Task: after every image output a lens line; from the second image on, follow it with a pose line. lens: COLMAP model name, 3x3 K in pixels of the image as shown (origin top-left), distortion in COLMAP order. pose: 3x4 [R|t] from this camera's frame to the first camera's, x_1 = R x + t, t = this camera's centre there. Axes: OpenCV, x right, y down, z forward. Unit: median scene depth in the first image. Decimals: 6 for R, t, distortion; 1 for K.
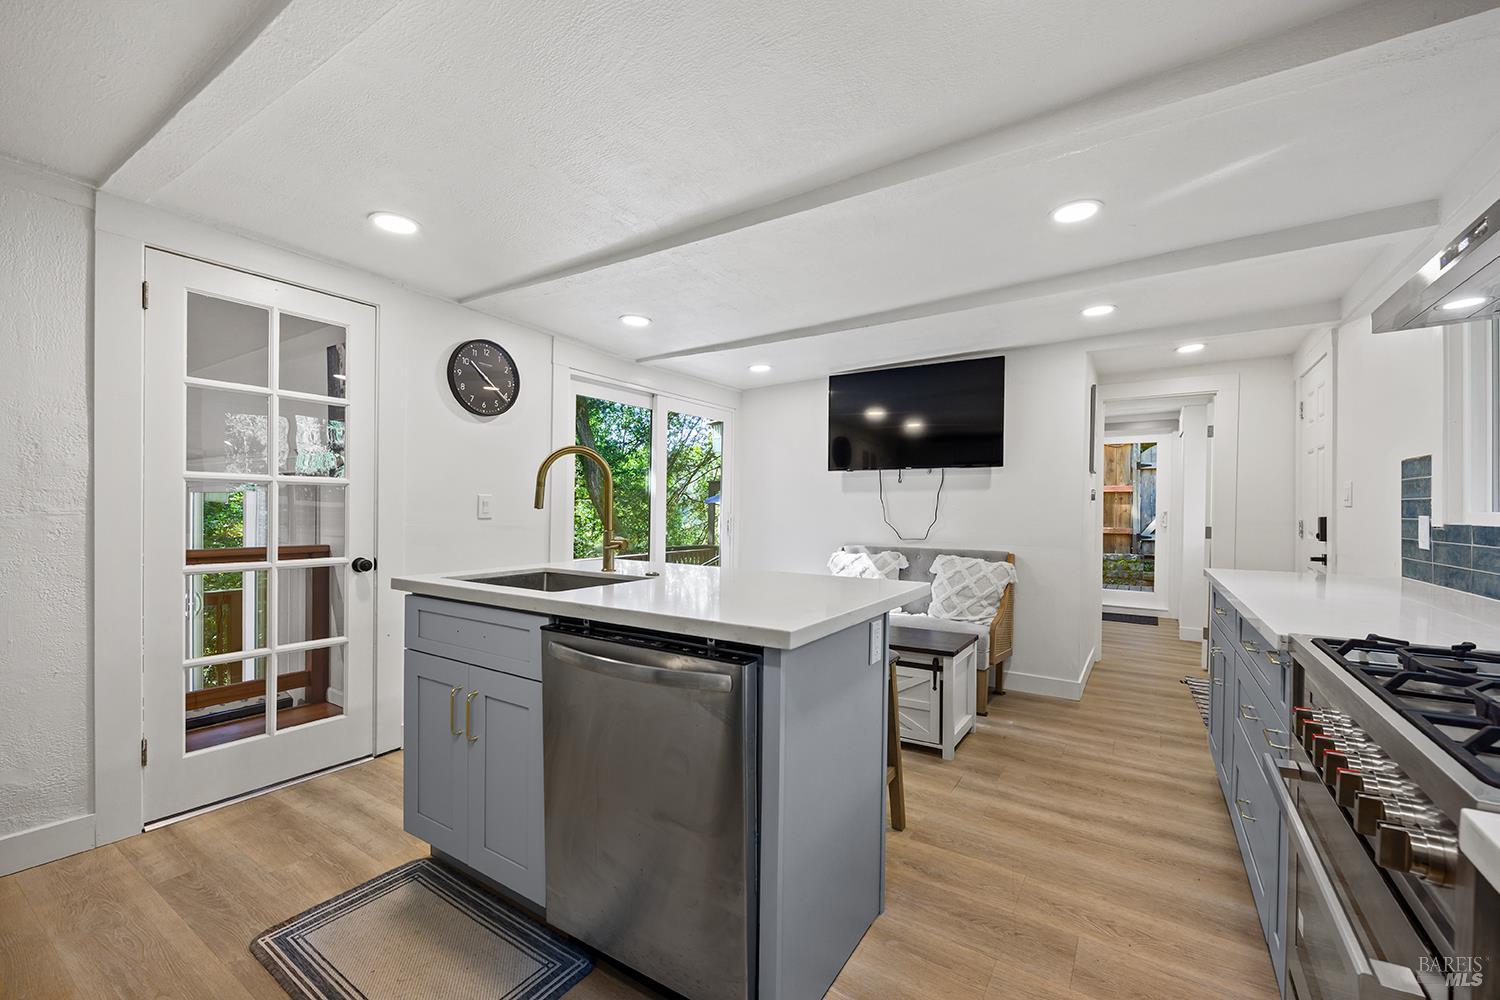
lens RADIAL K [[621.5, 0, 735.8], [0, 621.5, 511.8], [0, 0, 1]] dist [-0.006373, -0.000809]
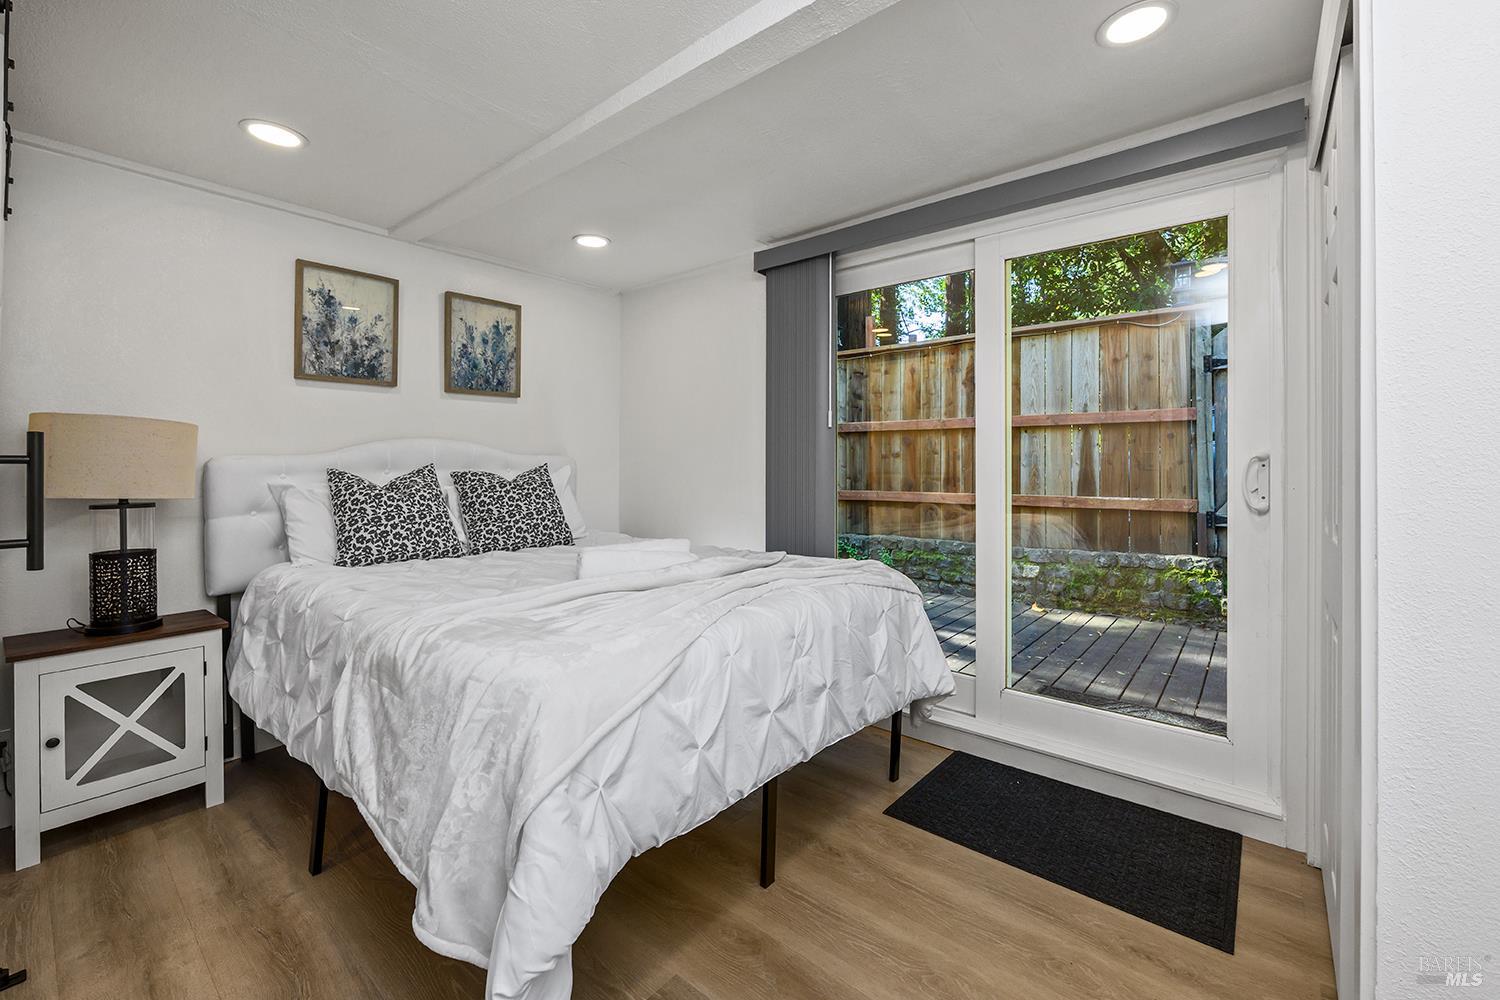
lens RADIAL K [[609.1, 0, 752.9], [0, 609.1, 462.3], [0, 0, 1]] dist [-0.001447, 0.000199]
pose [[0.994027, -0.003752, -0.109071, 0.688752], [0.001828, 0.999841, -0.017729, 0.011073], [0.109121, 0.017423, 0.993876, 0.979659]]
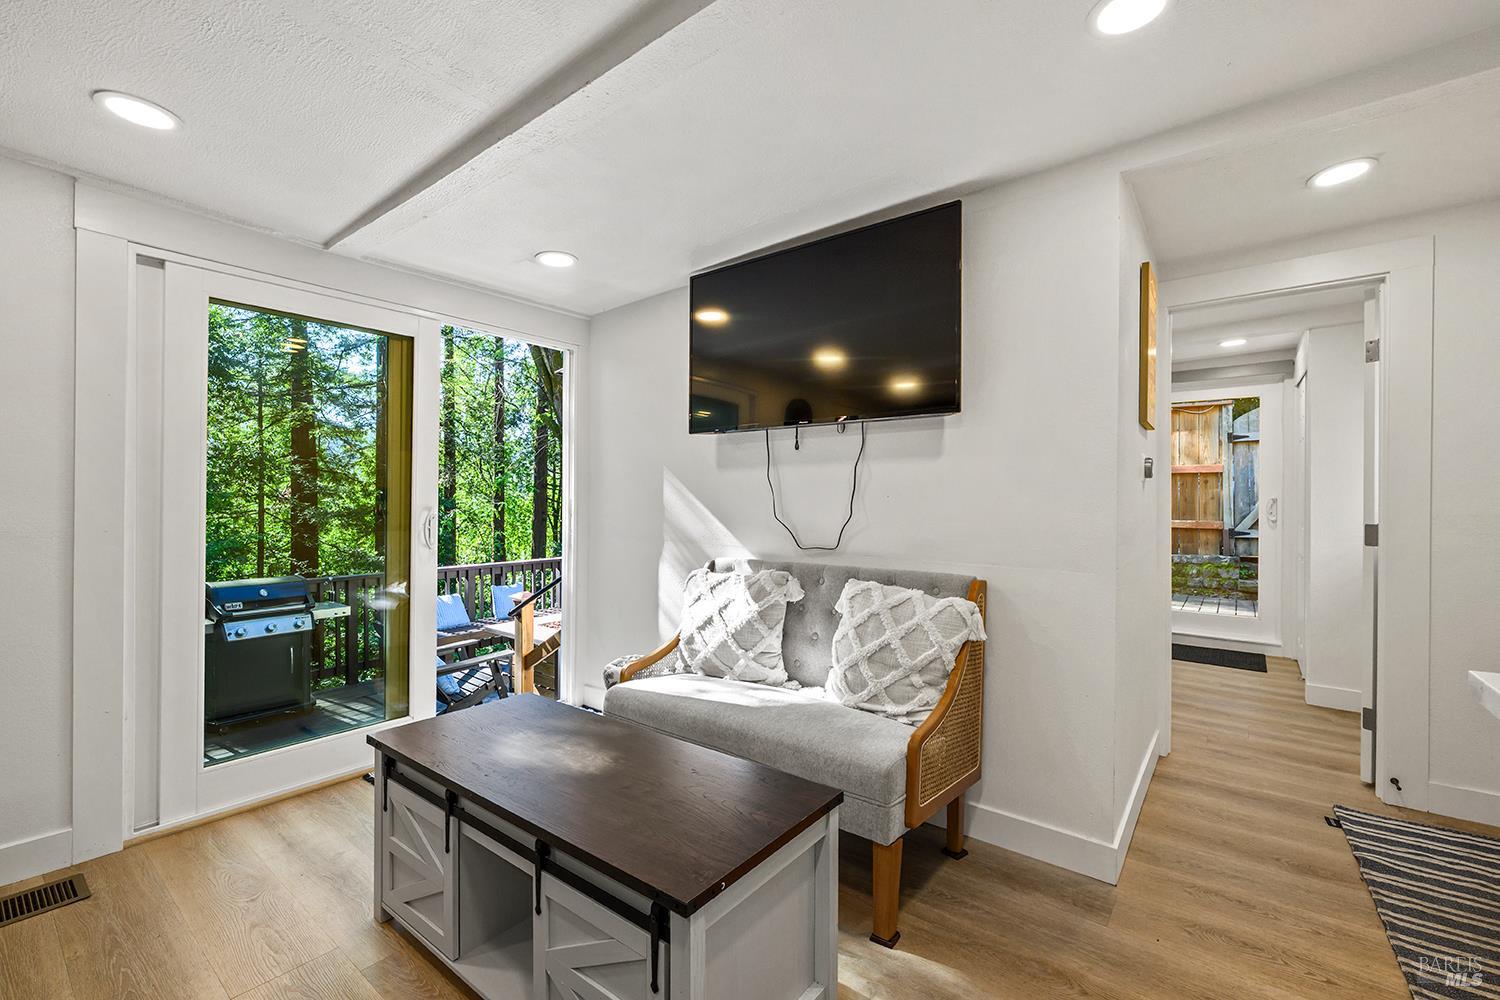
lens RADIAL K [[609.1, 0, 764.8], [0, 609.1, 500.1], [0, 0, 1]] dist [-0.001447, 0.000199]
pose [[0.997213, -0.008169, -0.074162, 0.273543], [0.007723, 0.999950, -0.006293, 0.002214], [0.074210, 0.005703, 0.997226, 0.430761]]
